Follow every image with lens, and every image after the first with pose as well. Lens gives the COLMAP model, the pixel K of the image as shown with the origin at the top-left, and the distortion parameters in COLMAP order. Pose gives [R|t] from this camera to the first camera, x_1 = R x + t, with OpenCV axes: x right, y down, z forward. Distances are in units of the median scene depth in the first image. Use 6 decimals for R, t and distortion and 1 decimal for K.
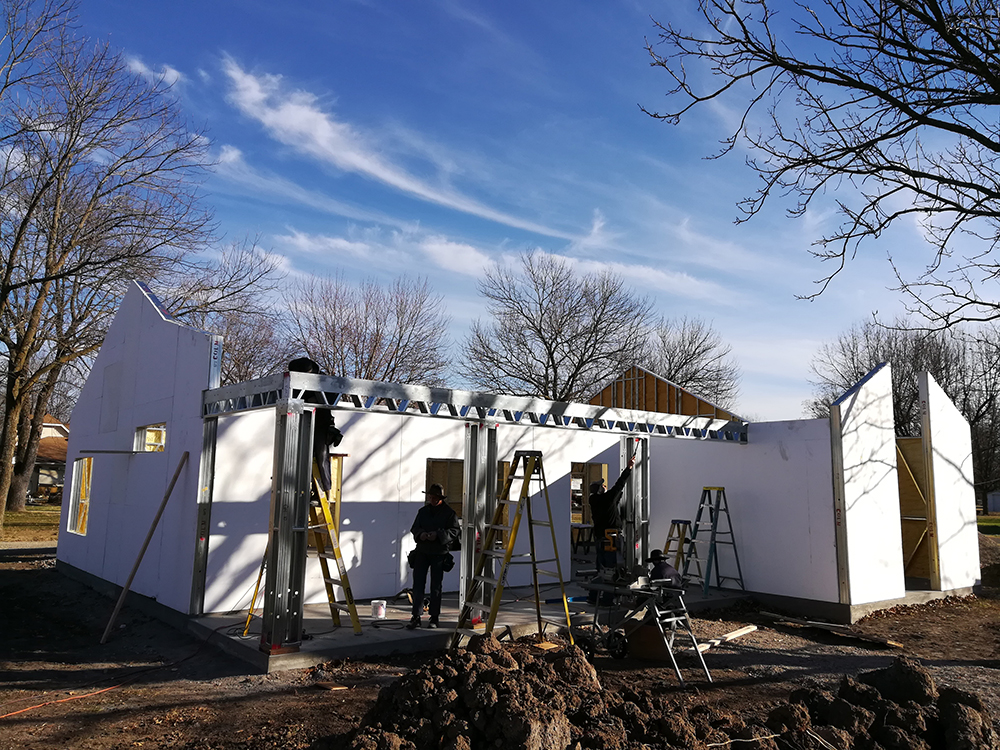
lens RADIAL K [[762.8, 0, 500.0], [0, 762.8, 375.0], [0, 0, 1]] dist [0.027674, -0.003437]
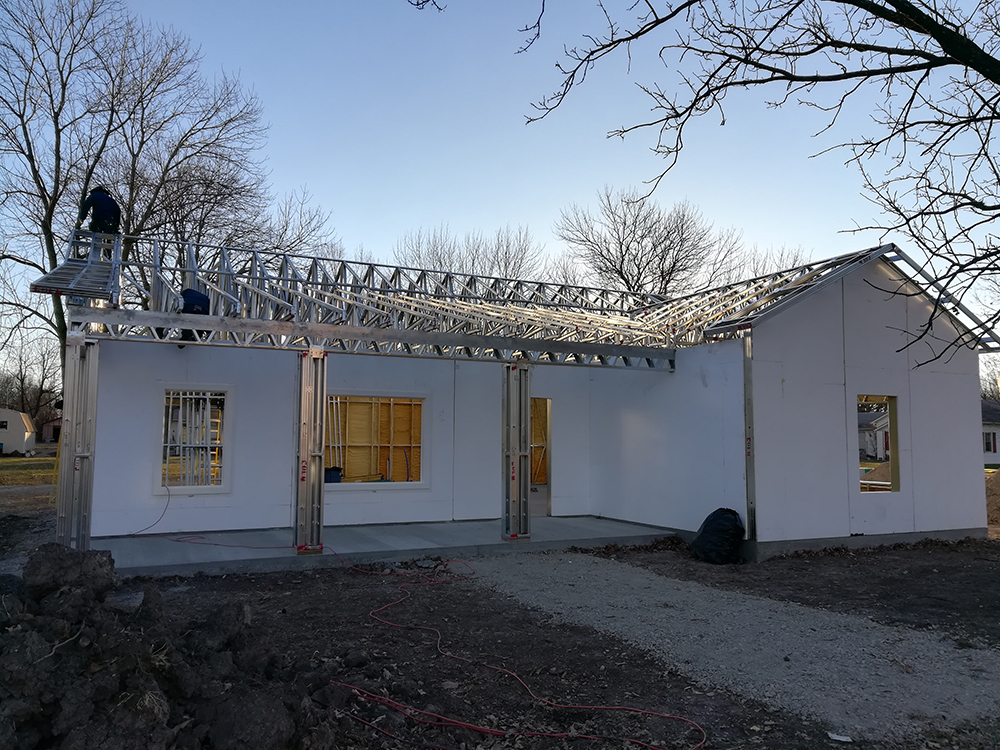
lens RADIAL K [[760.0, 0, 498.6], [0, 760.0, 367.8], [0, 0, 1]] dist [0.058780, -0.040958]
pose [[0.975240, -0.032388, -0.218765, 0.324392], [0.043463, 0.997995, 0.046002, 0.035915], [0.216837, -0.054372, 0.974693, 0.061546]]
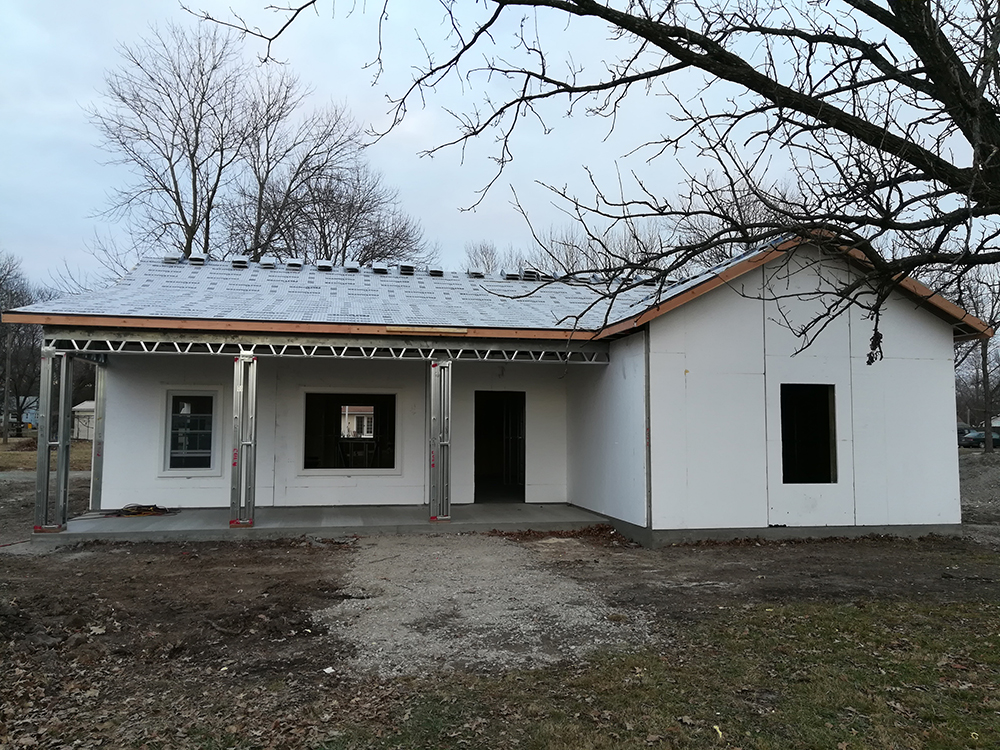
lens RADIAL K [[760.0, 0, 498.6], [0, 760.0, 367.8], [0, 0, 1]] dist [0.058780, -0.040958]
pose [[0.886783, -0.052624, -0.459180, 0.647584], [0.079737, 0.996019, 0.039844, 0.047755], [0.455255, -0.071946, 0.887450, 0.101016]]
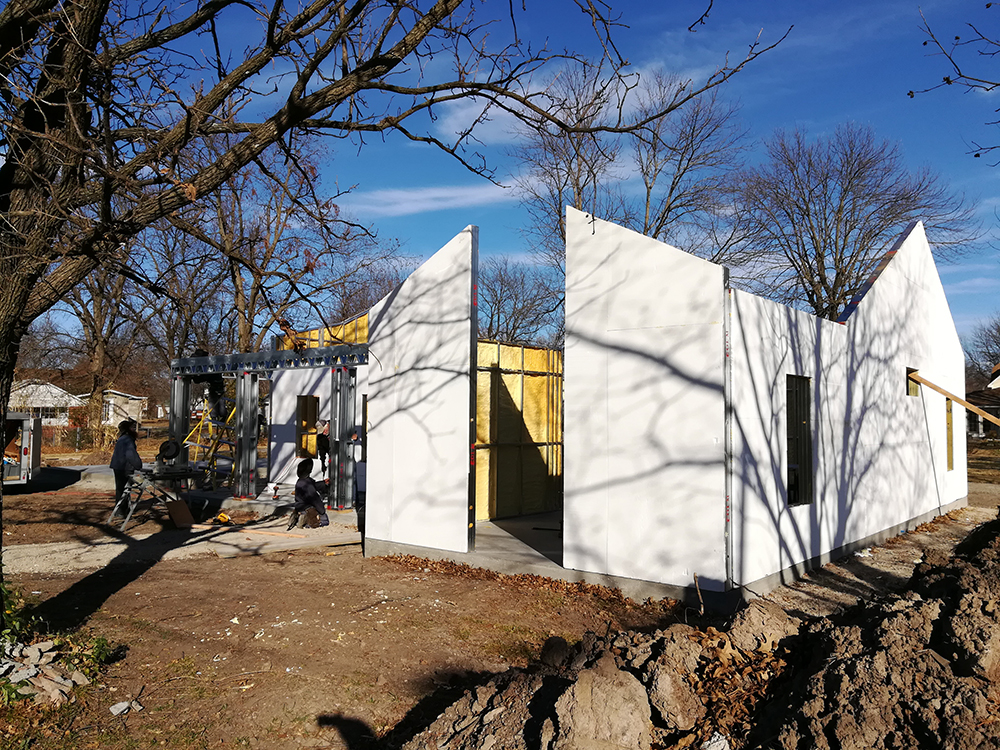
lens RADIAL K [[760.0, 0, 498.6], [0, 760.0, 367.8], [0, 0, 1]] dist [0.058780, -0.040958]
pose [[0.210743, -0.081887, -0.974106, 1.201292], [0.135558, 0.989306, -0.053838, 0.156488], [0.968097, -0.120702, 0.219589, 0.870727]]
